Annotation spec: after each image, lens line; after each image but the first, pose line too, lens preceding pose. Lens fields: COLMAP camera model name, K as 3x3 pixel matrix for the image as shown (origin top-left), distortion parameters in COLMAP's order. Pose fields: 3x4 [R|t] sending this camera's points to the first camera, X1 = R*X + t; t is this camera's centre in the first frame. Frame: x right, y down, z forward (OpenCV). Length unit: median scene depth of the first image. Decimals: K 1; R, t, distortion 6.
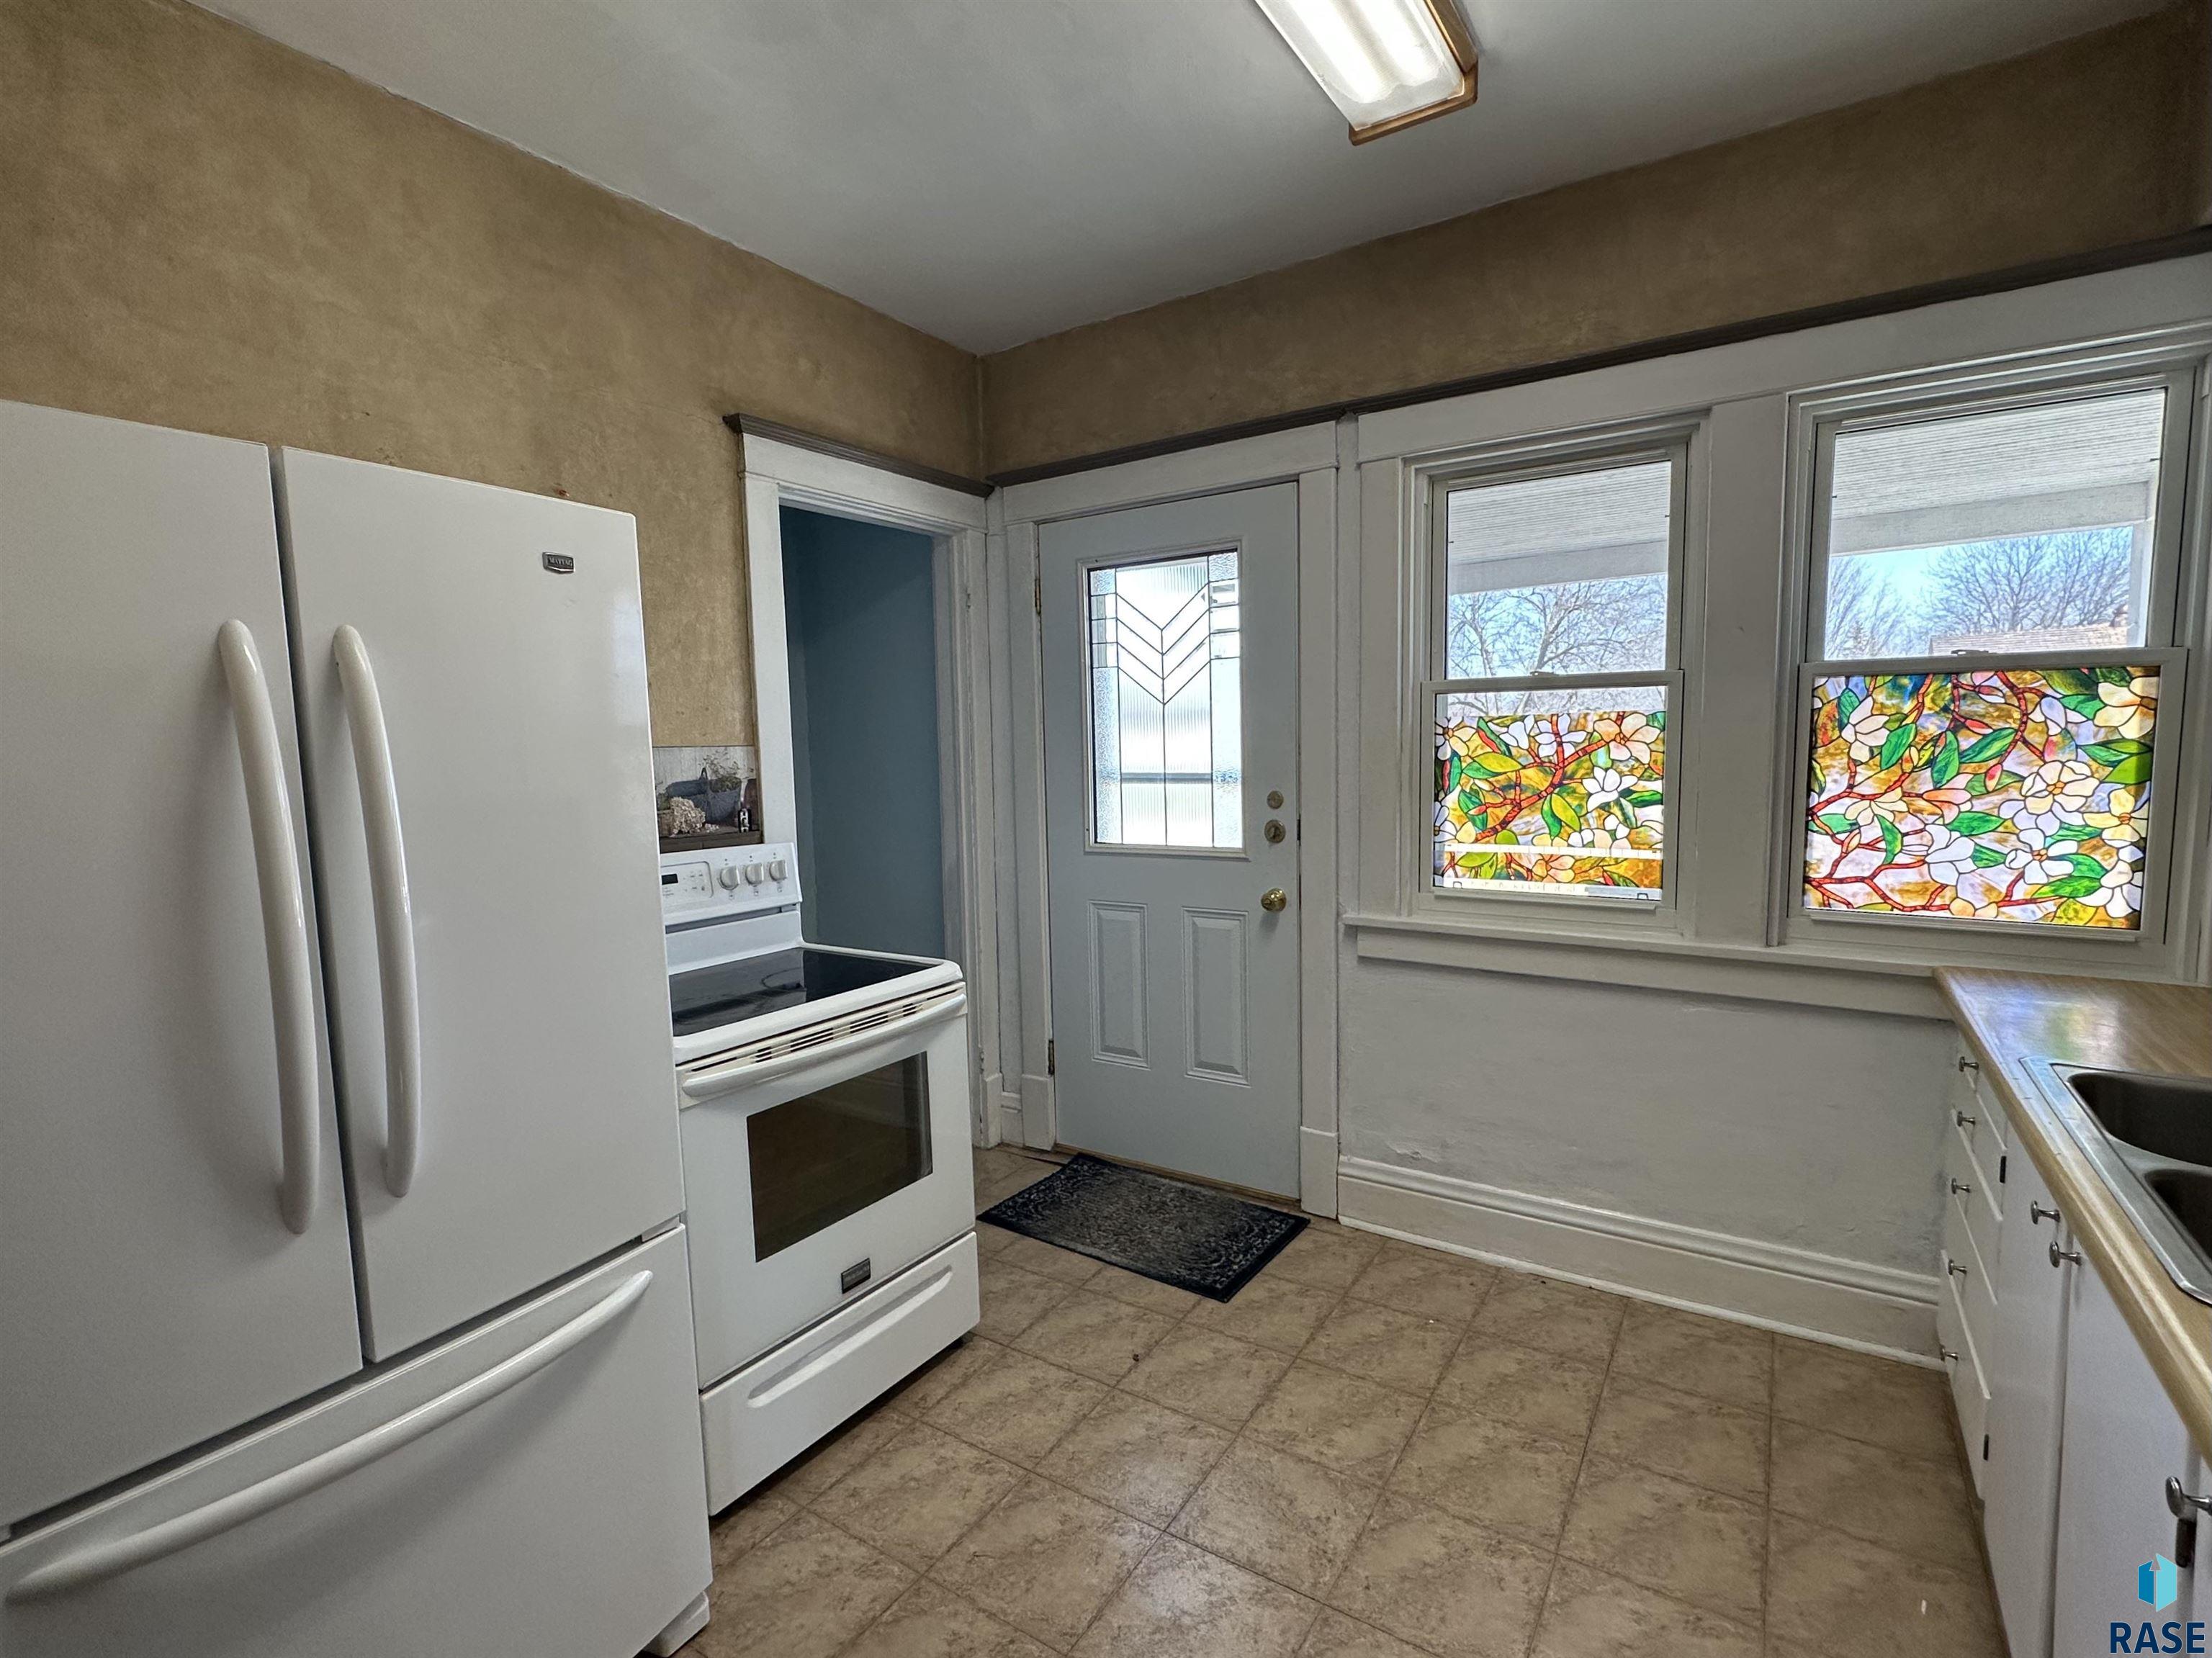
lens RADIAL K [[1005.2, 0, 1106.0], [0, 1005.2, 829.0], [0, 0, 1]] dist [-0.006351, -0.000170]
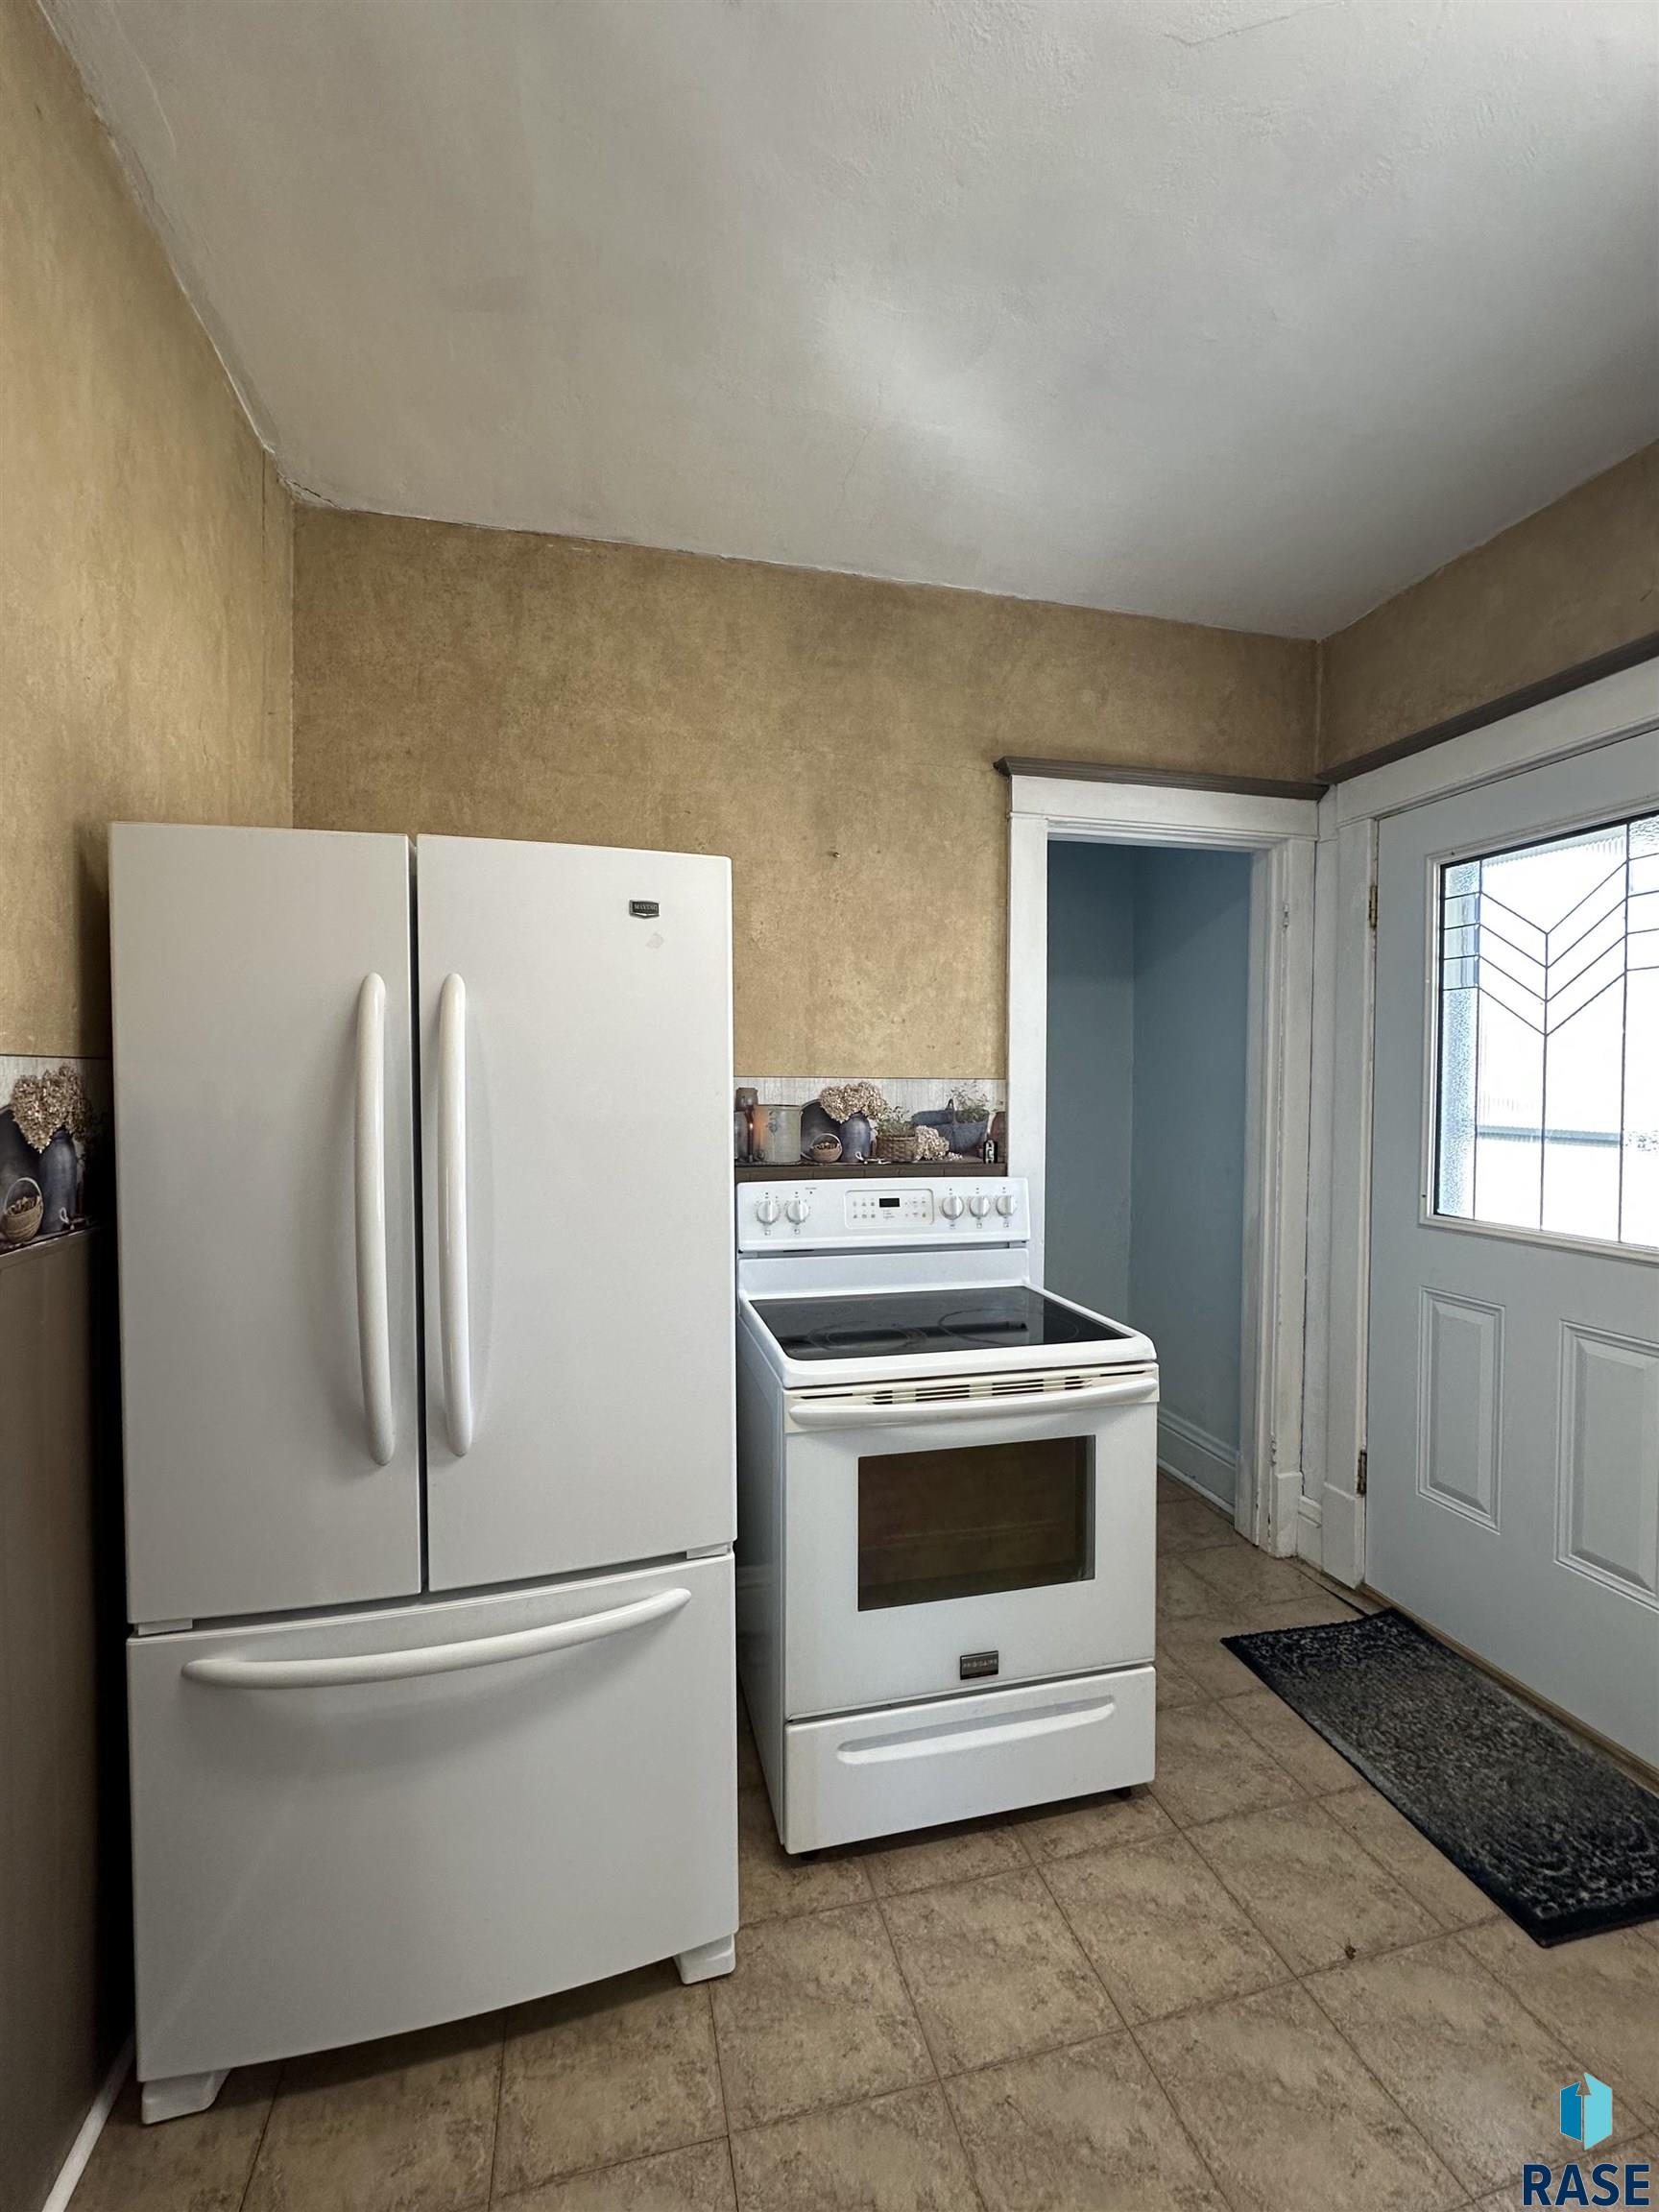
lens RADIAL K [[915.9, 0, 829.5], [0, 915.9, 1106.0], [0, 0, 1]] dist [-0.001578, 0.000244]
pose [[0.745661, 0.043870, -0.664880, 0.138645], [-0.078142, 0.996702, -0.021871, -0.022781], [0.661727, 0.068264, 0.746630, 0.203394]]
